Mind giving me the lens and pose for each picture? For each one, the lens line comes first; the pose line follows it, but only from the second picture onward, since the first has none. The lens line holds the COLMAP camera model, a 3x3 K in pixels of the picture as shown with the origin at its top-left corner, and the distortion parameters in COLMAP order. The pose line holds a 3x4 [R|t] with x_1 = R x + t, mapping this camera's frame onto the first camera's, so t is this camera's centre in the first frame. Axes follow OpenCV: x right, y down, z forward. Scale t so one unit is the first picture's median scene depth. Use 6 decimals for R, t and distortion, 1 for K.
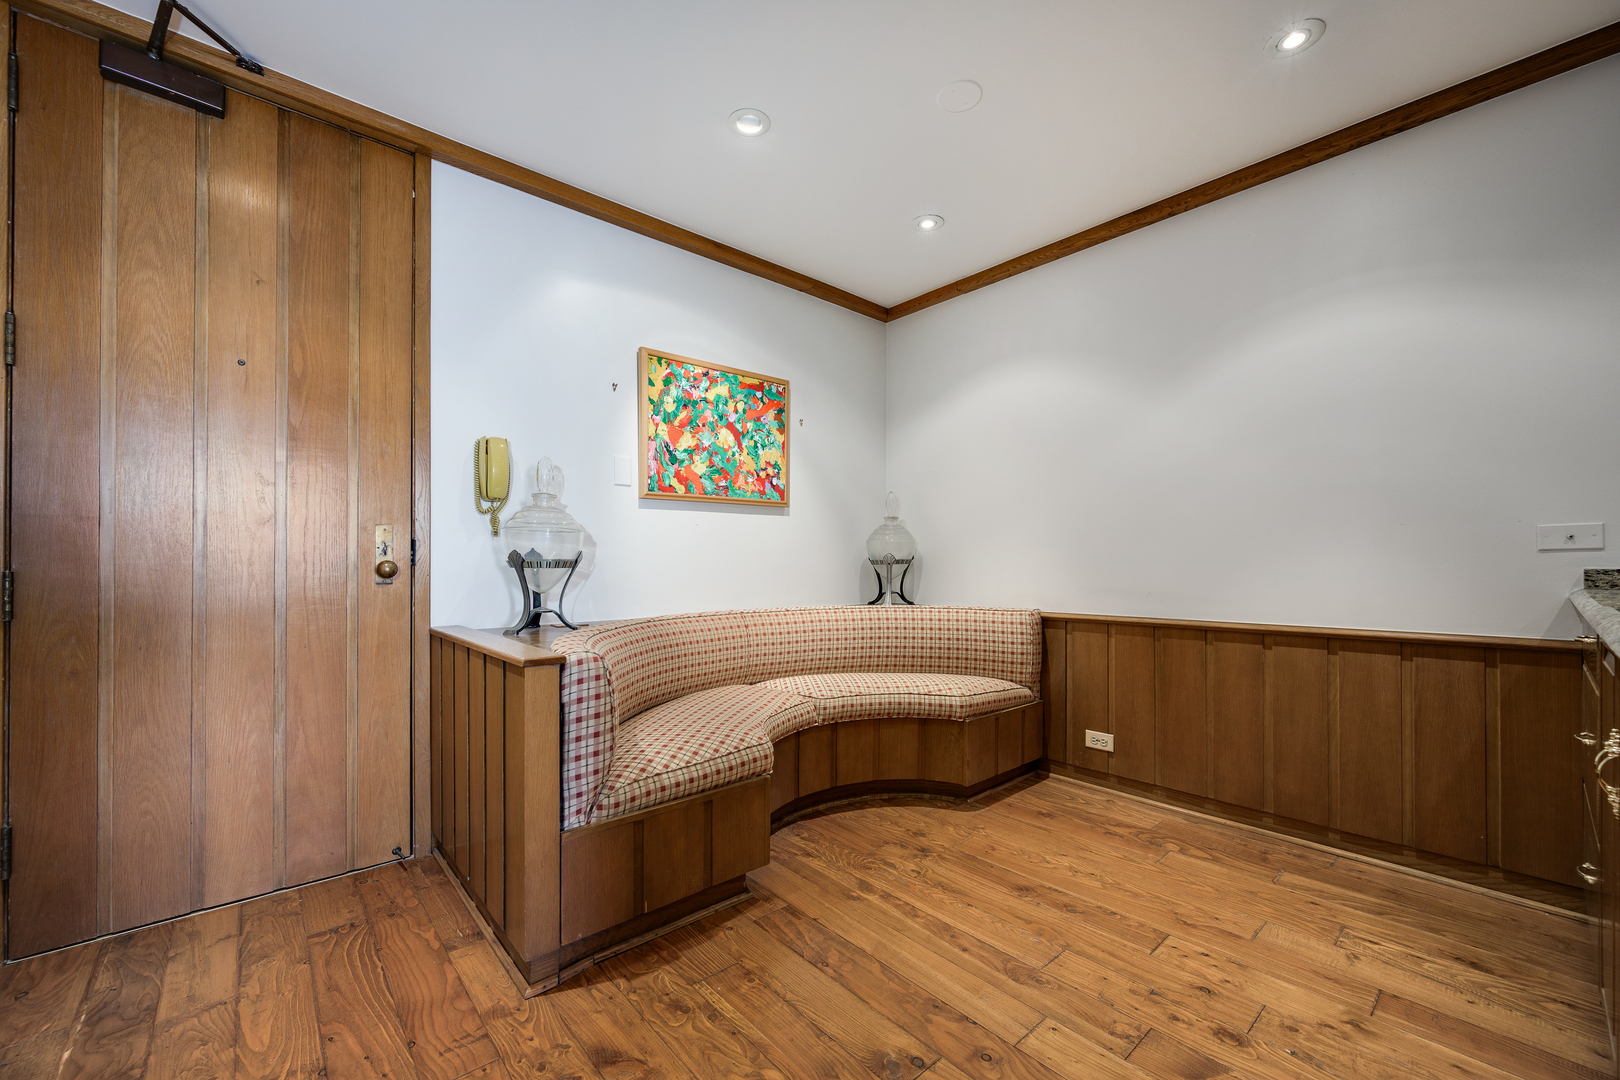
lens RADIAL K [[637.9, 0, 821.9], [0, 637.9, 556.5], [0, 0, 1]] dist [-0.005139, 0.001118]
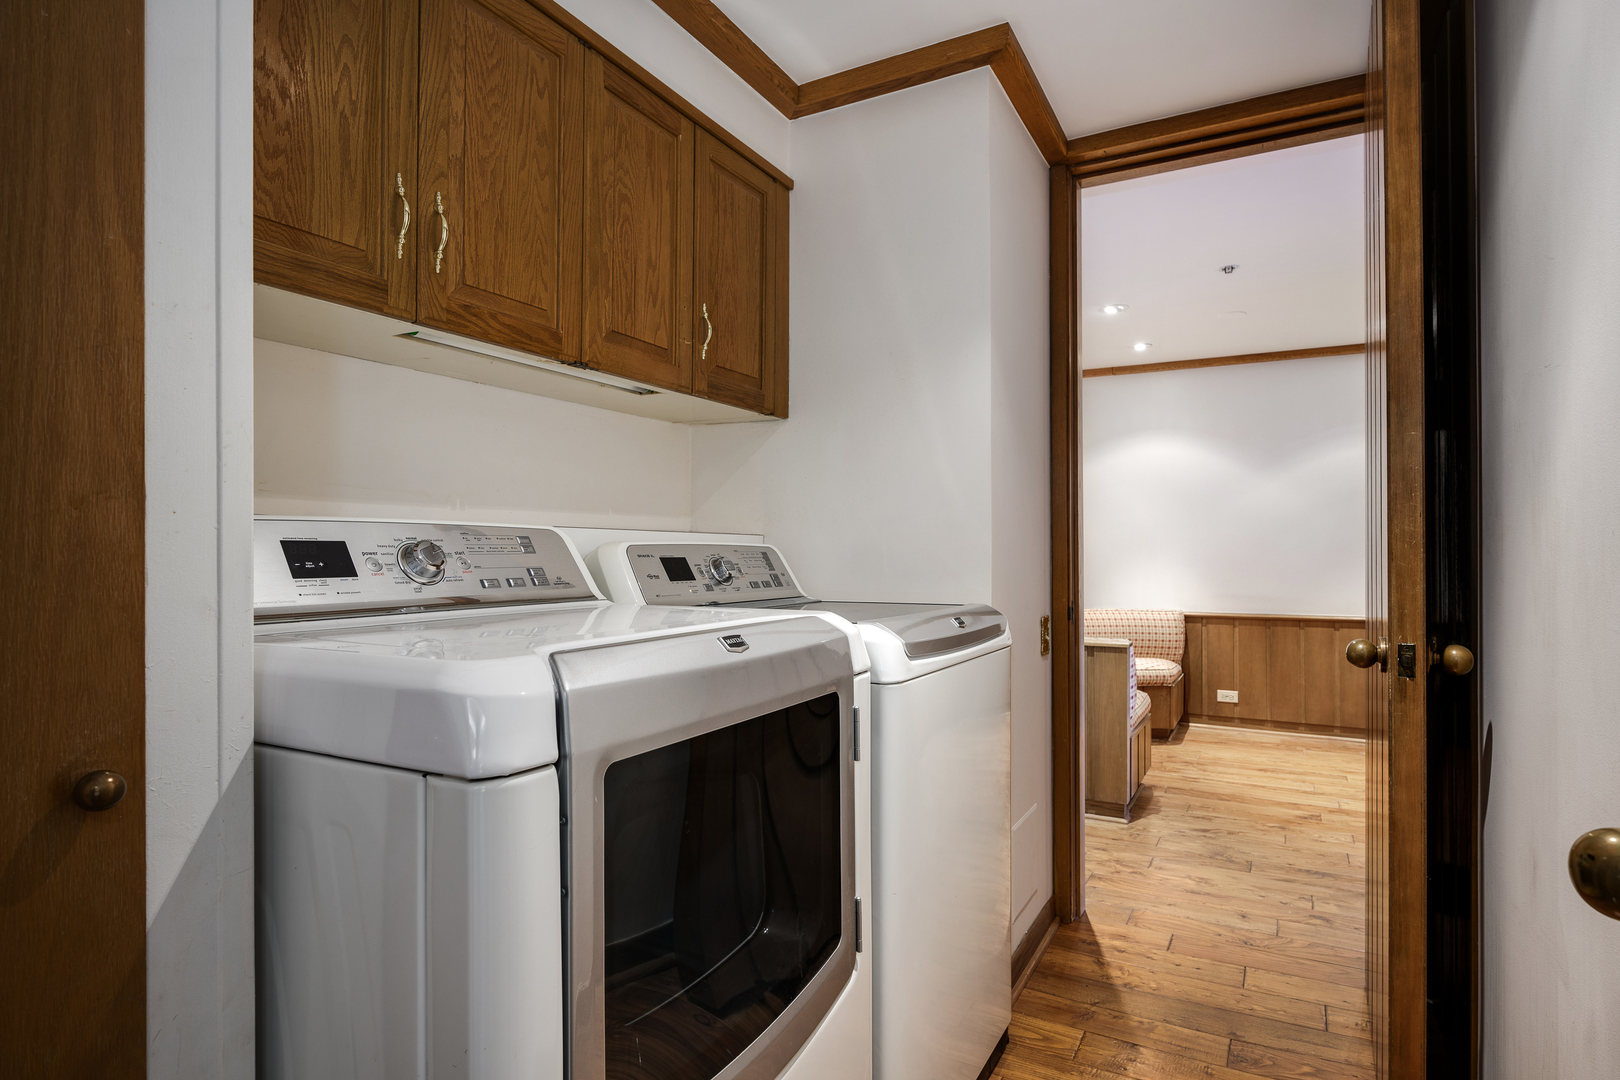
lens RADIAL K [[876.5, 0, 802.0], [0, 876.5, 536.4], [0, 0, 1]] dist [0.000360, 0.000455]
pose [[0.939364, 0.002866, 0.342909, -1.334737], [-0.003599, 0.999992, 0.001502, -0.096449], [-0.342903, -0.002645, 0.939367, -0.655717]]
